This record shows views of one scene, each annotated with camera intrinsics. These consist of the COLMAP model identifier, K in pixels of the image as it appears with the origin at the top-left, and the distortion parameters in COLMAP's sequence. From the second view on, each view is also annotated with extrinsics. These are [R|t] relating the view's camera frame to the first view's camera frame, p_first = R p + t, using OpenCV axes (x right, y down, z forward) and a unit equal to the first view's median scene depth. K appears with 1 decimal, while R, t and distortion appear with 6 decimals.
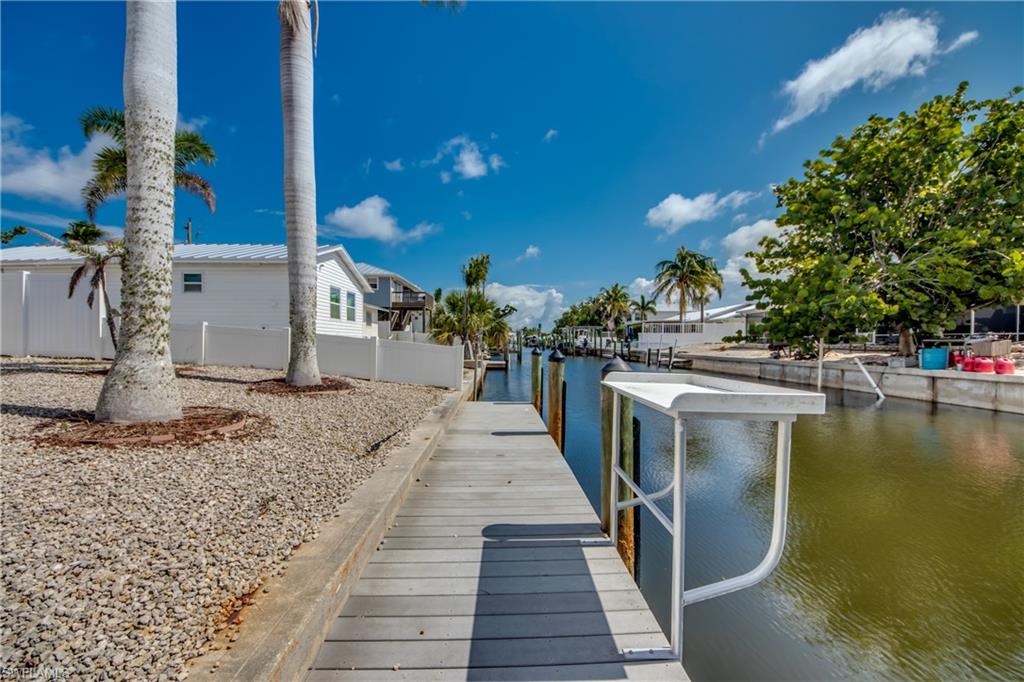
lens RADIAL K [[391.3, 0, 514.9], [0, 391.3, 348.2], [0, 0, 1]] dist [0.005825, -0.008905]
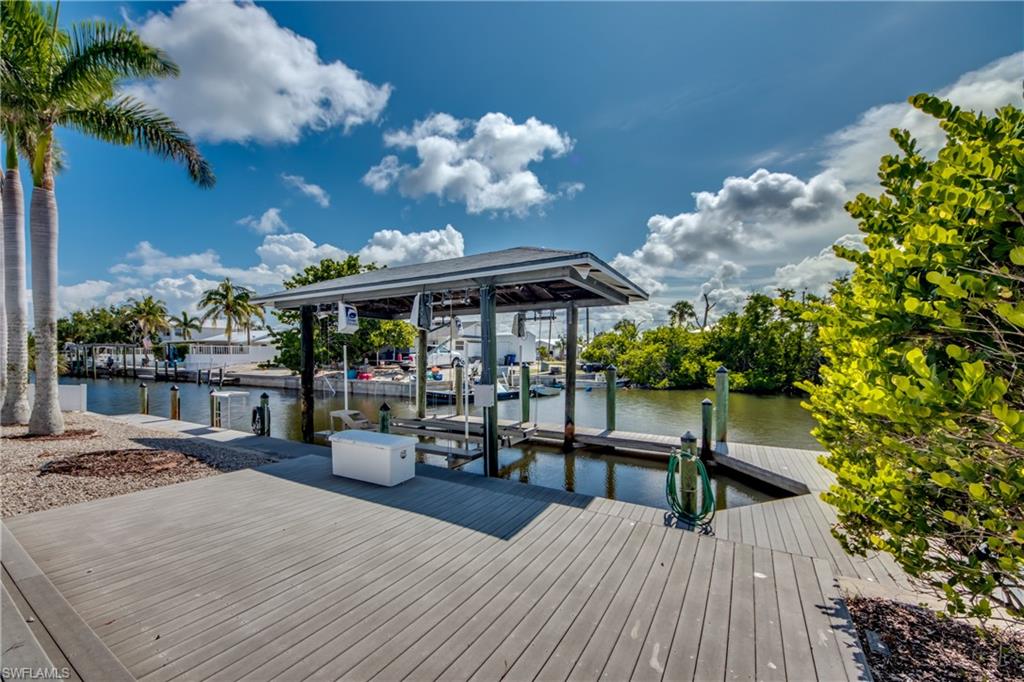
lens RADIAL K [[391.3, 0, 488.3], [0, 391.3, 368.4], [0, 0, 1]] dist [0.005825, -0.008905]
pose [[0.553669, -0.036458, 0.831938, -0.144256], [0.017193, 0.999329, 0.032352, -0.024747], [-0.832559, -0.003609, 0.553925, -0.343348]]
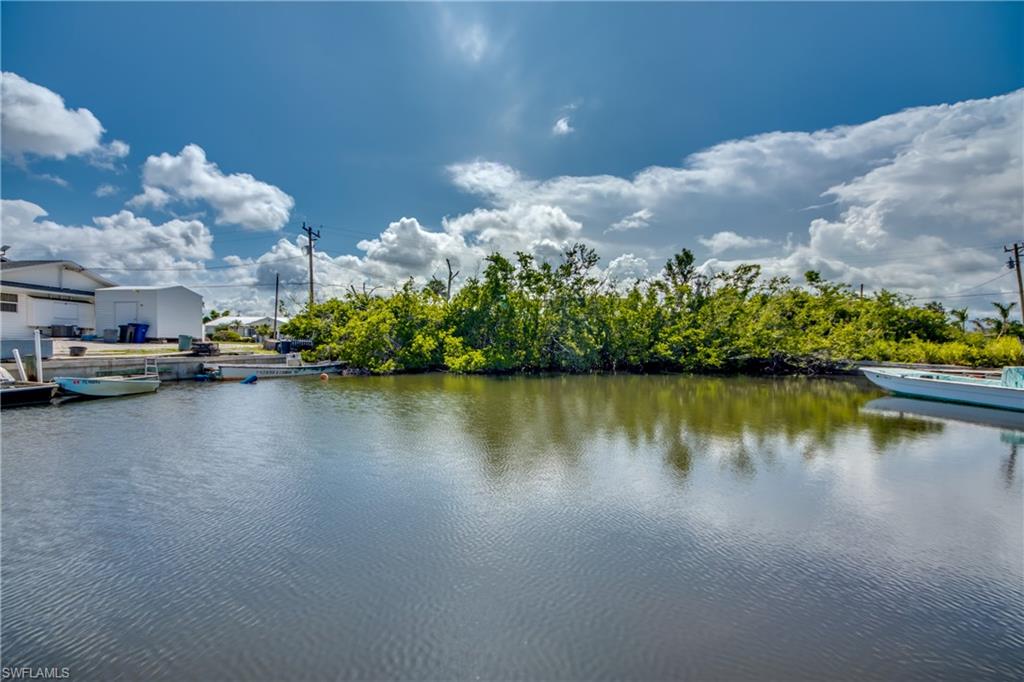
lens RADIAL K [[391.3, 0, 506.6], [0, 391.3, 350.9], [0, 0, 1]] dist [0.005825, -0.008905]
pose [[-0.010068, -0.024125, 0.999658, 0.172561], [0.006771, 0.999684, 0.024194, 0.005752], [-0.999926, 0.007012, -0.009902, -0.366755]]
